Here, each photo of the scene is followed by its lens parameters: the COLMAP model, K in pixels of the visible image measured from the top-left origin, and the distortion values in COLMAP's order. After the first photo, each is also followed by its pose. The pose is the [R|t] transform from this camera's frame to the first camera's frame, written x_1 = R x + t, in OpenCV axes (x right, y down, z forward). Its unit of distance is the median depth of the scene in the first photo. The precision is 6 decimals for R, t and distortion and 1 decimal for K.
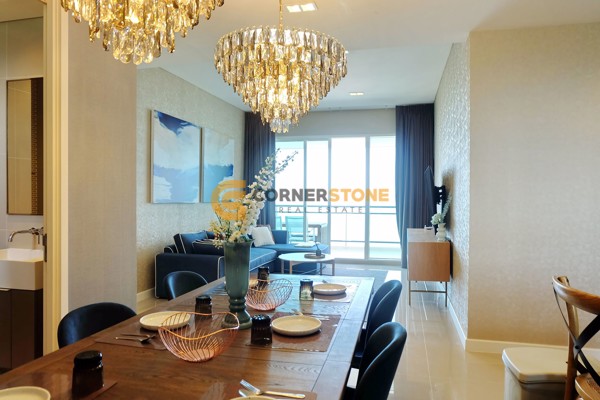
lens RADIAL K [[419.9, 0, 298.9], [0, 419.9, 202.1], [0, 0, 1]] dist [-0.048904, 0.044512]
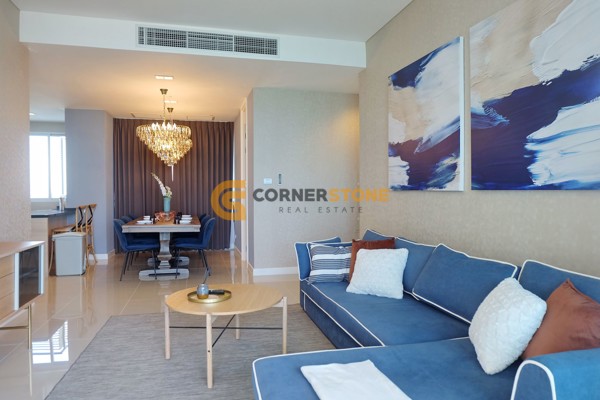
lens RADIAL K [[419.9, 0, 300.3], [0, 419.9, 199.7], [0, 0, 1]] dist [-0.048904, 0.044512]
pose [[-0.879142, 0.005909, -0.476523, 0.185799], [-0.009132, 0.999531, 0.029243, -0.001537], [0.476472, 0.030060, -0.878675, 1.533944]]
